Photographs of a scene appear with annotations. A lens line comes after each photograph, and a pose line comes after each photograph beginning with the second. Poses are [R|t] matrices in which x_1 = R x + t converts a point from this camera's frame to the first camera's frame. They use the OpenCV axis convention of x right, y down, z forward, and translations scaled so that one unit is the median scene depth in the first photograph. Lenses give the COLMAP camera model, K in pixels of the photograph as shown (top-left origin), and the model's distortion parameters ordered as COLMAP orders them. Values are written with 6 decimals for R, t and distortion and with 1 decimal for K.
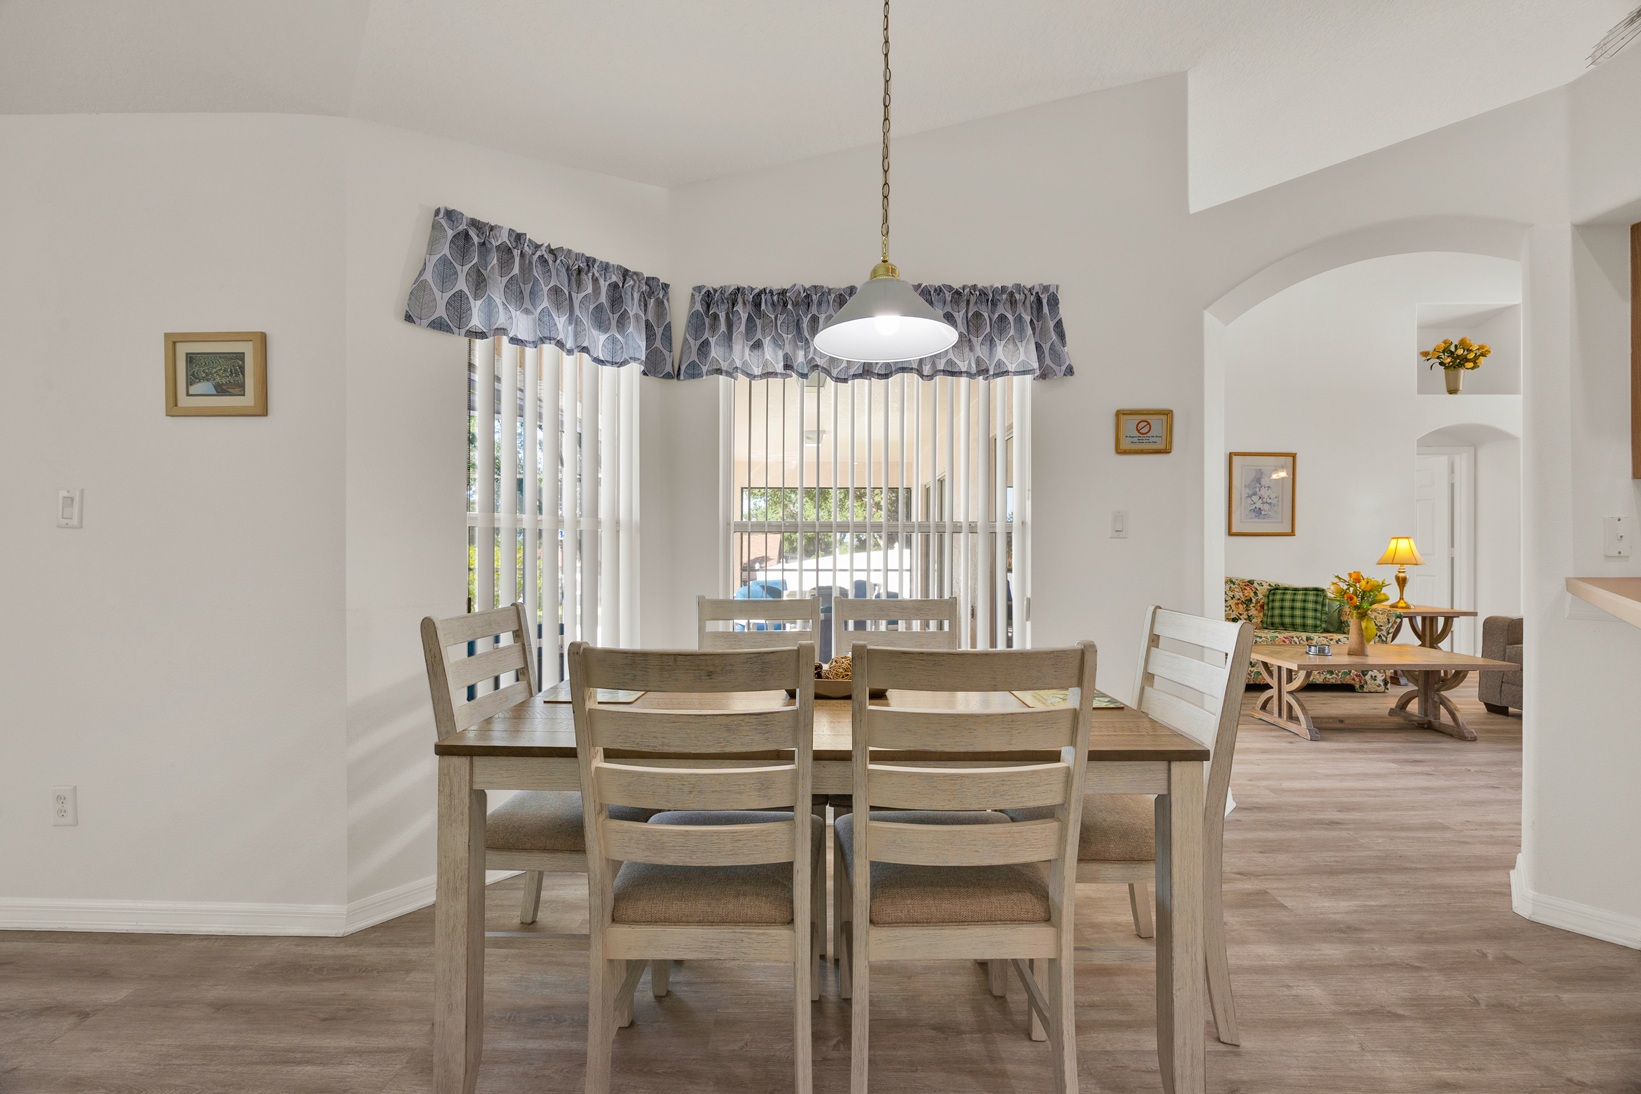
lens RADIAL K [[621.1, 0, 812.3], [0, 621.1, 540.7], [0, 0, 1]] dist [0.001199, -0.000110]
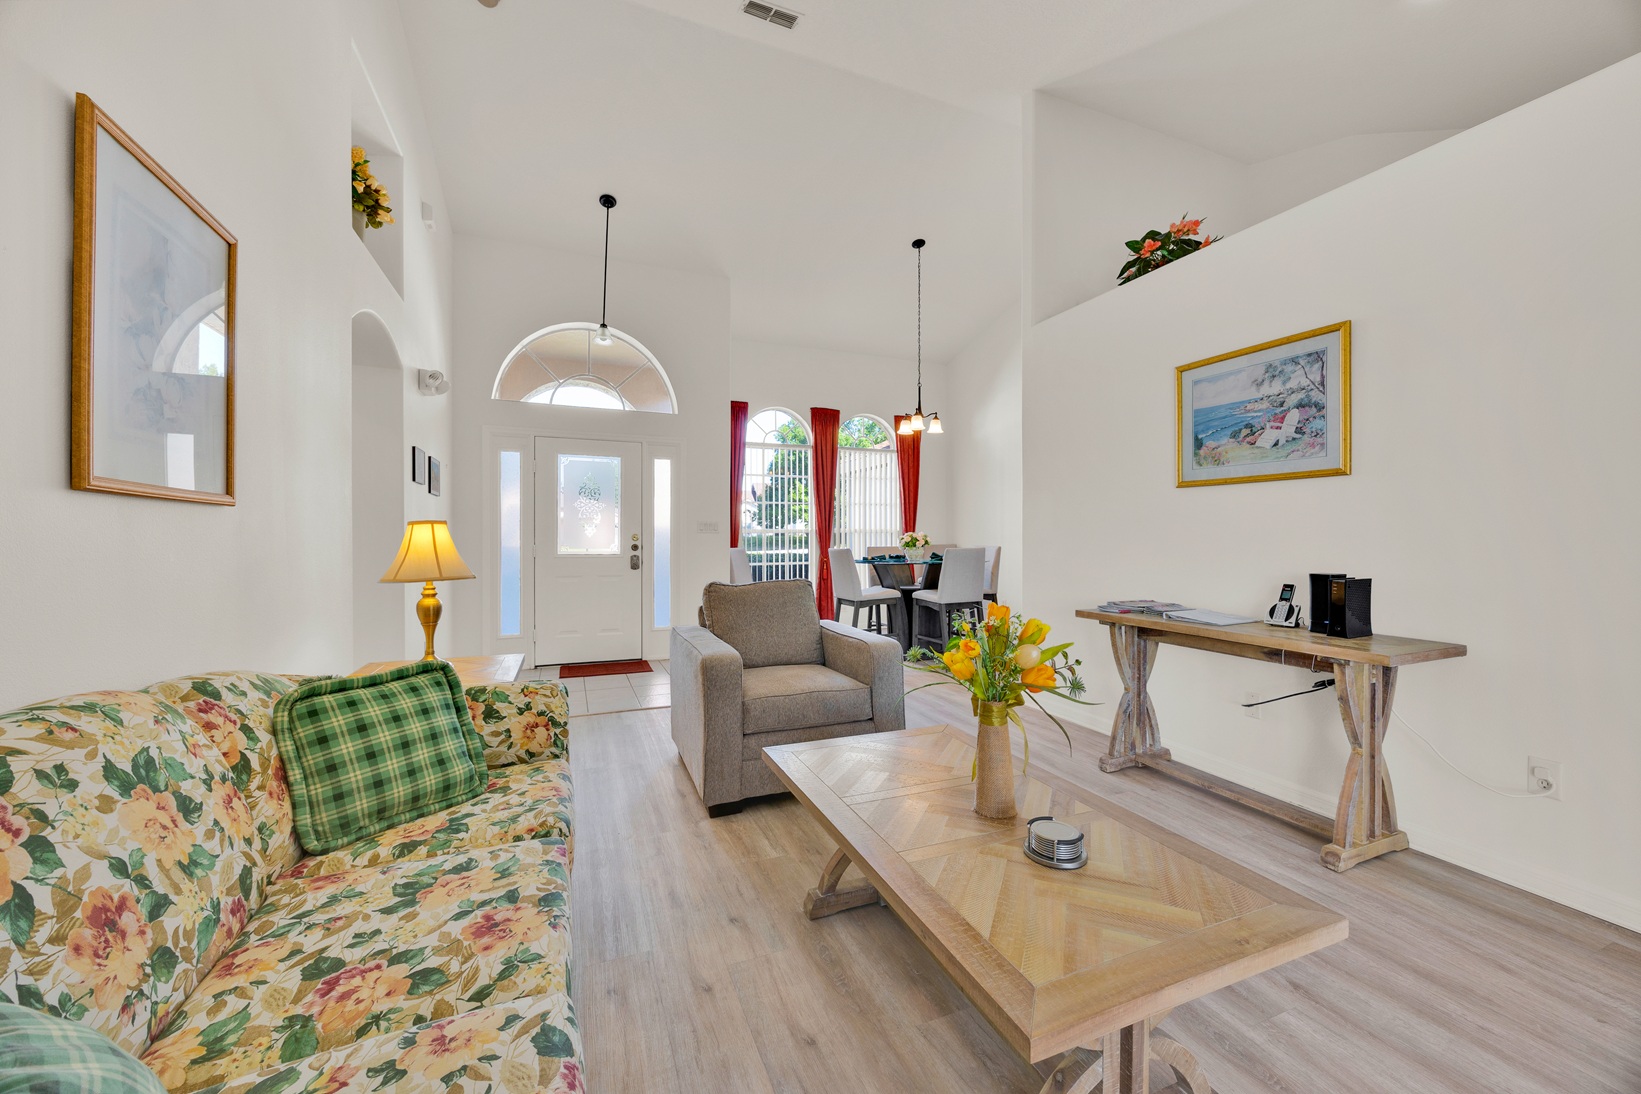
lens RADIAL K [[621.1, 0, 812.3], [0, 621.1, 540.7], [0, 0, 1]] dist [0.001199, -0.000110]
pose [[-0.380480, -0.003327, 0.924783, 0.408116], [-0.010287, 0.999947, -0.000635, 0.006612], [-0.924732, -0.009755, -0.380494, 0.912438]]
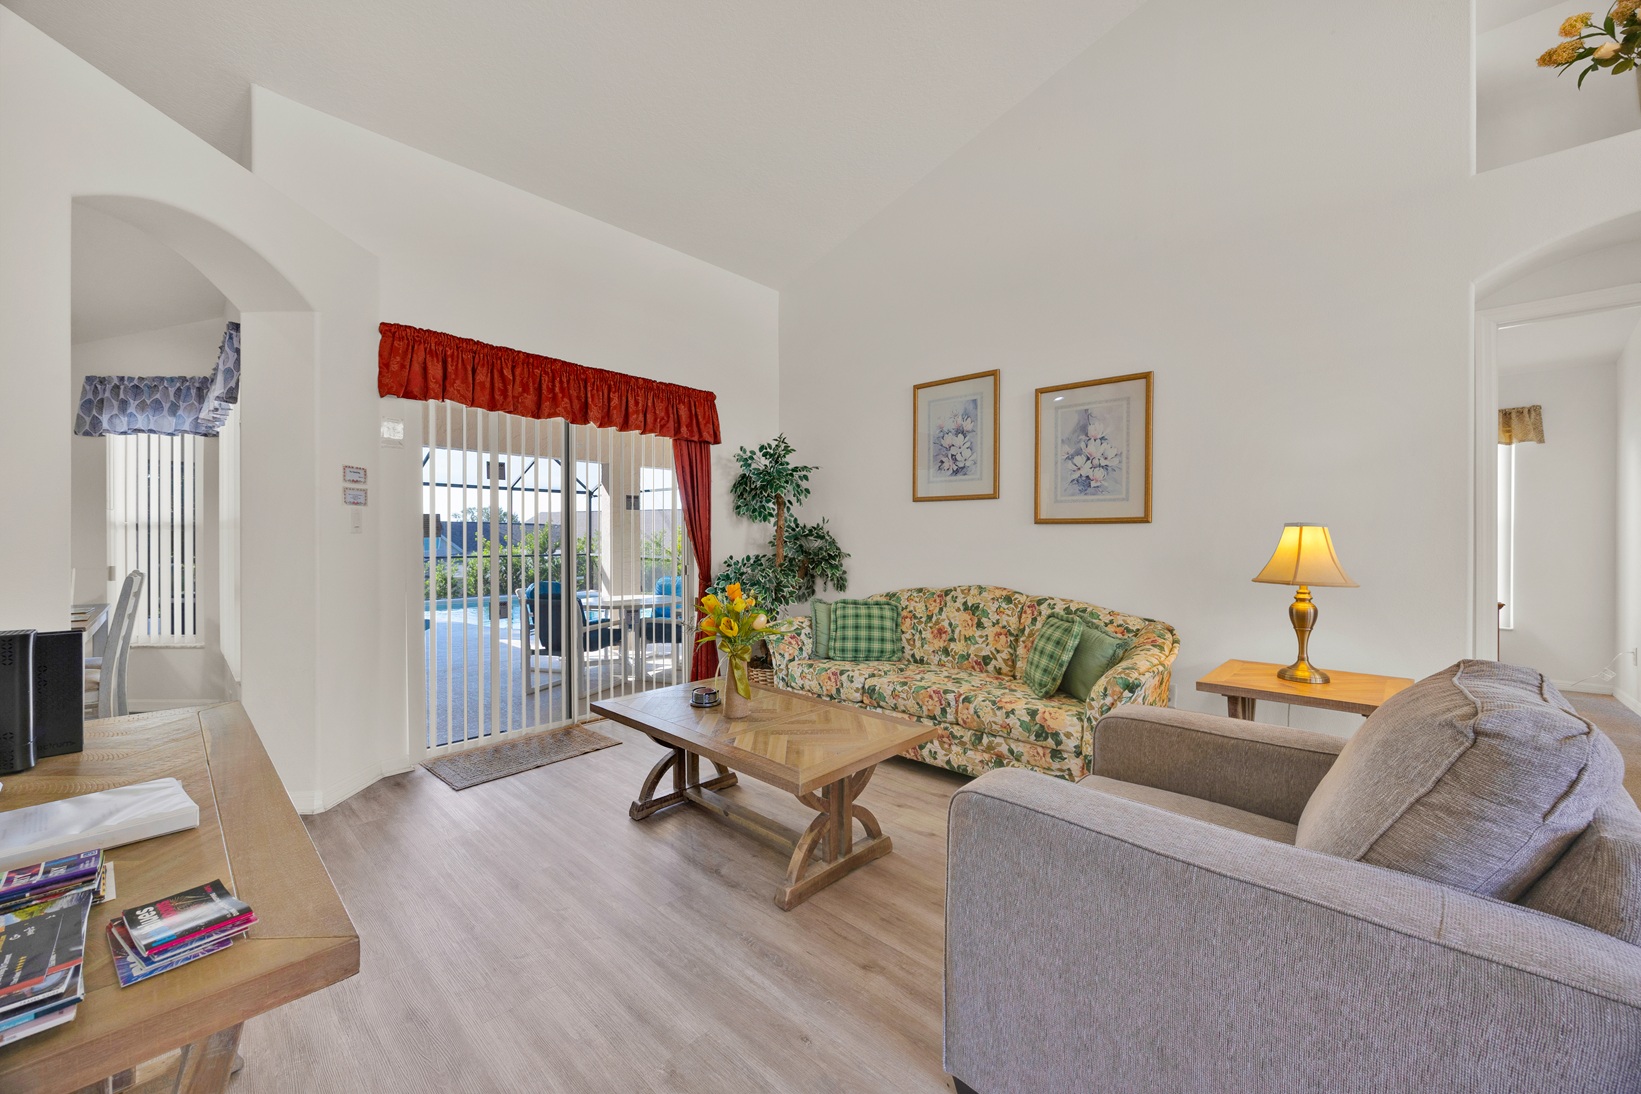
lens RADIAL K [[621.1, 0, 812.3], [0, 621.1, 540.7], [0, 0, 1]] dist [0.001199, -0.000110]
pose [[0.736570, 0.003695, -0.676351, 0.990502], [0.005485, 0.999920, 0.011436, -0.000198], [0.676339, -0.012133, 0.736491, 0.423691]]
